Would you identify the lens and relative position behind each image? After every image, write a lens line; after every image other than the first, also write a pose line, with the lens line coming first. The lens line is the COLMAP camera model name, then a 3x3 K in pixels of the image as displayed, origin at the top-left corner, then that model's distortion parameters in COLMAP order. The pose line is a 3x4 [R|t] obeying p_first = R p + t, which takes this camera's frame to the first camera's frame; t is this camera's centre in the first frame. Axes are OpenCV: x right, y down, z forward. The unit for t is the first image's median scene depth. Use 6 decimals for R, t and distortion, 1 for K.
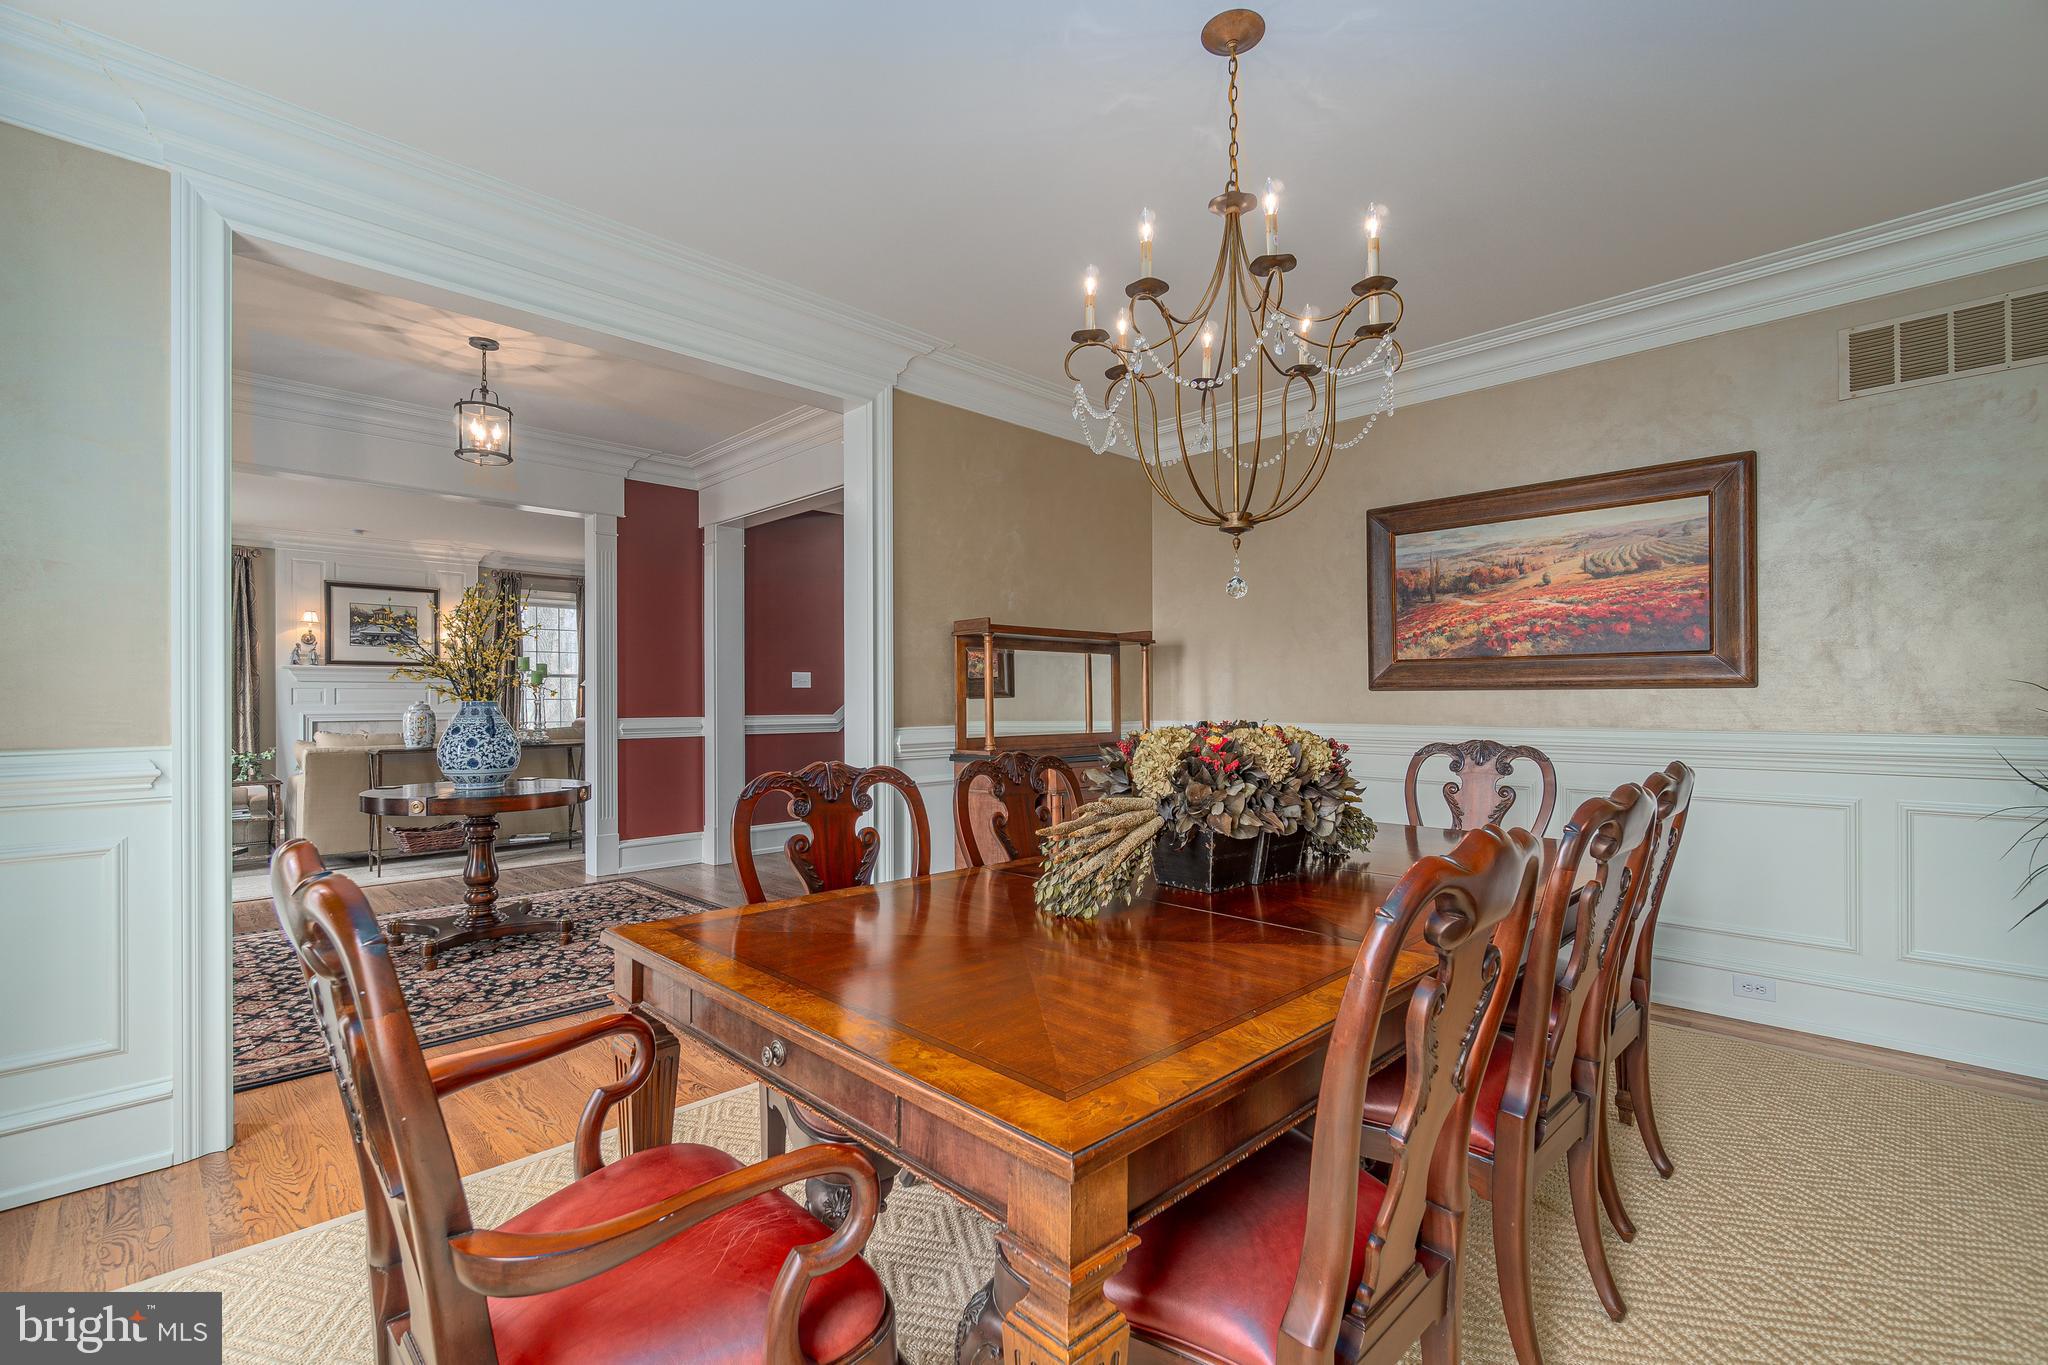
lens RADIAL K [[922.8, 0, 1022.9], [0, 922.8, 691.8], [0, 0, 1]] dist [-0.004145, 0.002035]
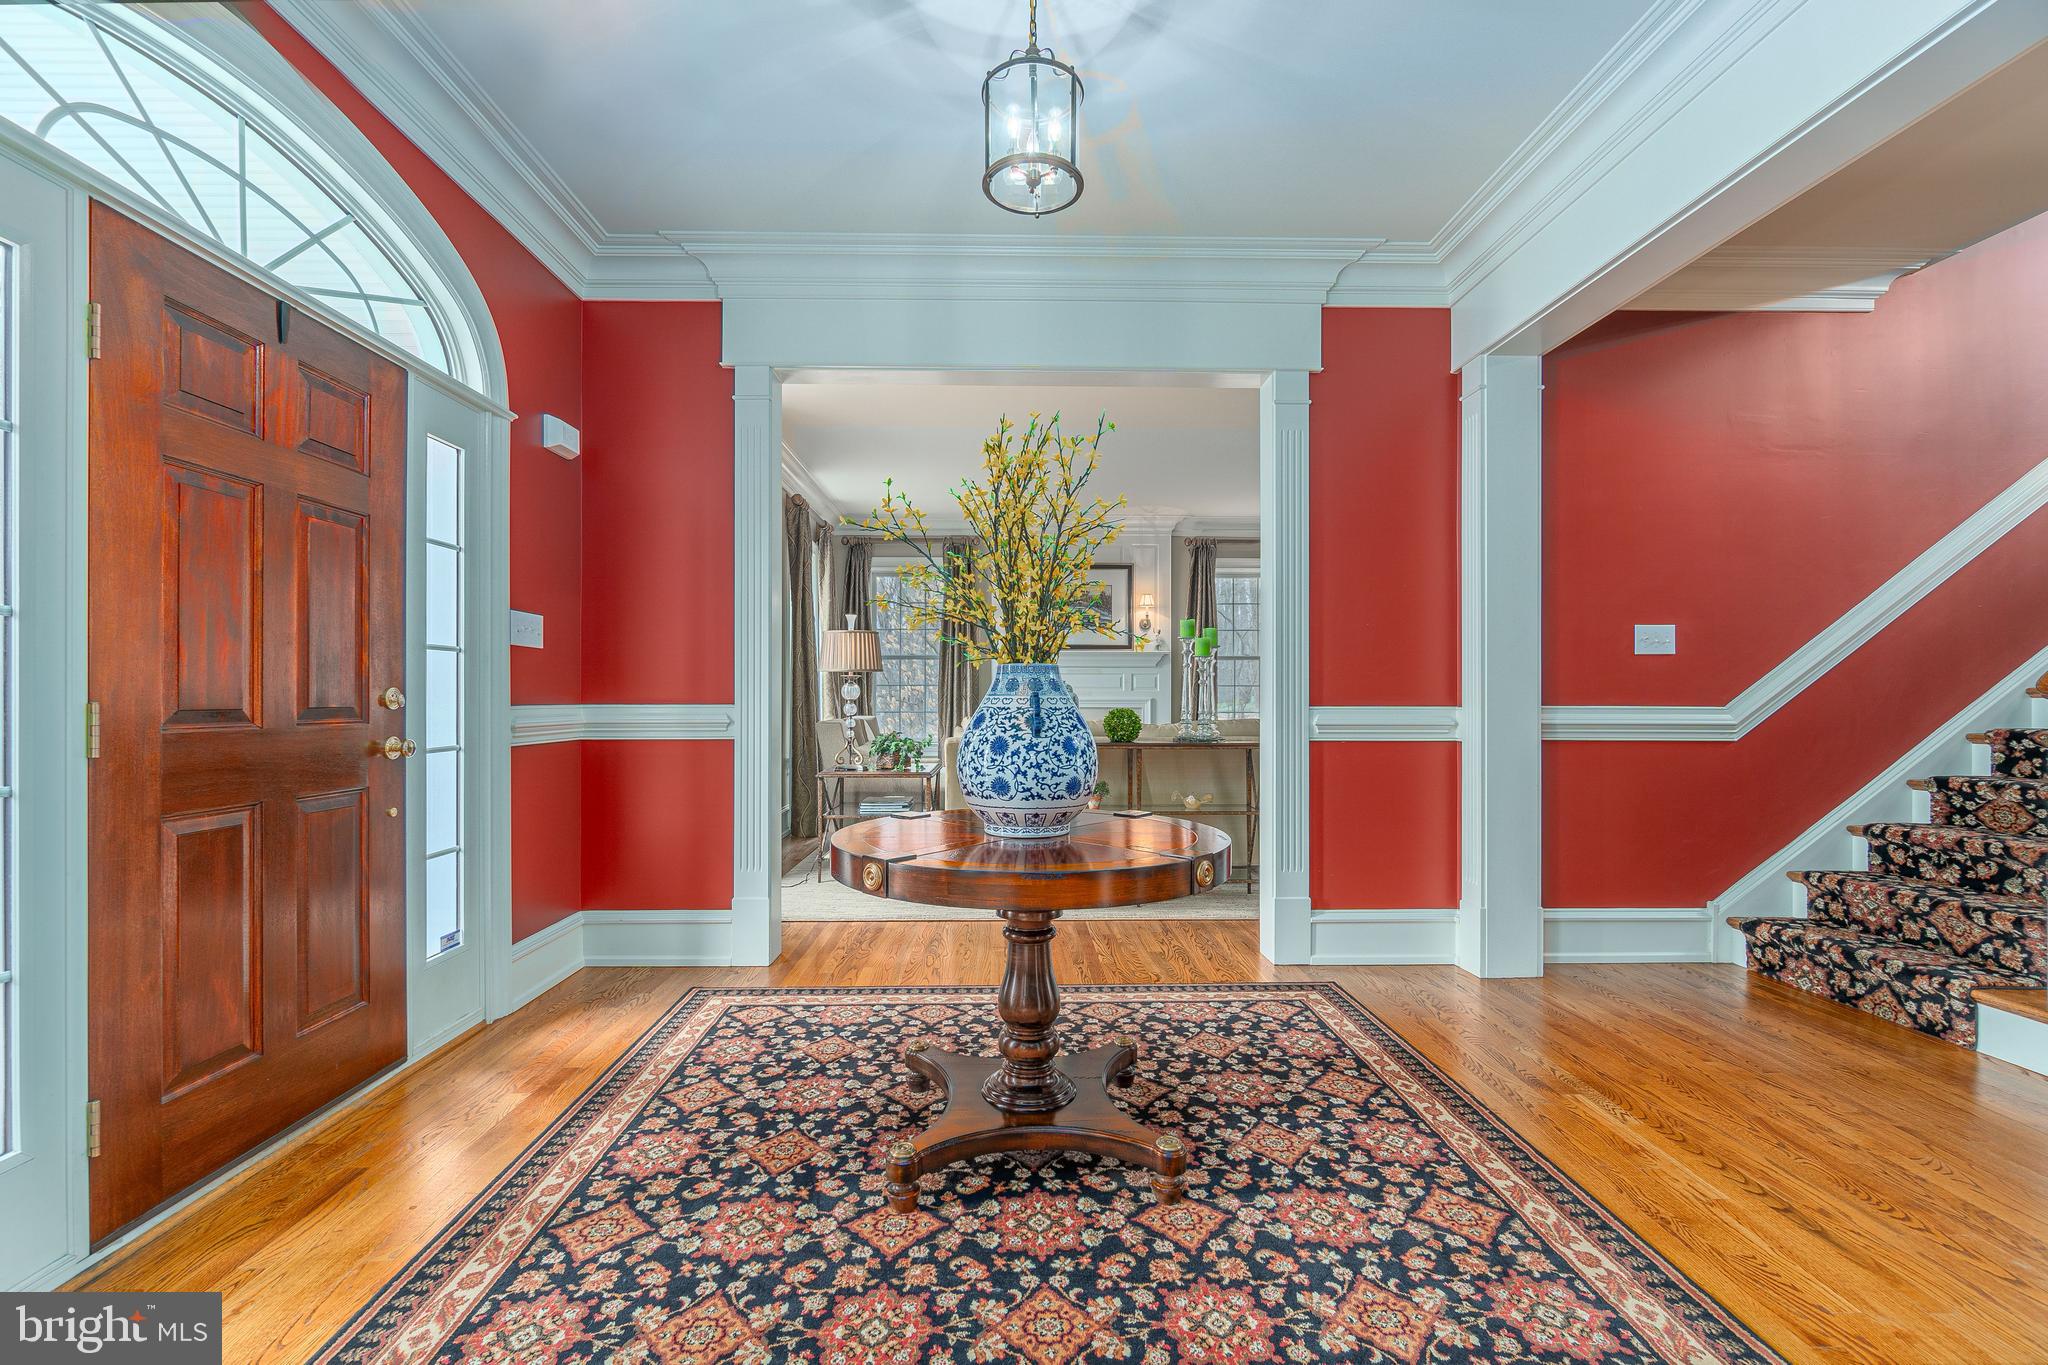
lens RADIAL K [[831.2, 0, 1020.6], [0, 831.2, 698.8], [0, 0, 1]] dist [-0.000084, -0.000104]
pose [[0.710430, 0.005903, -0.703744, -0.257120], [0.001979, 0.999944, 0.010384, 0.023706], [0.703766, -0.008770, 0.710378, 0.647589]]
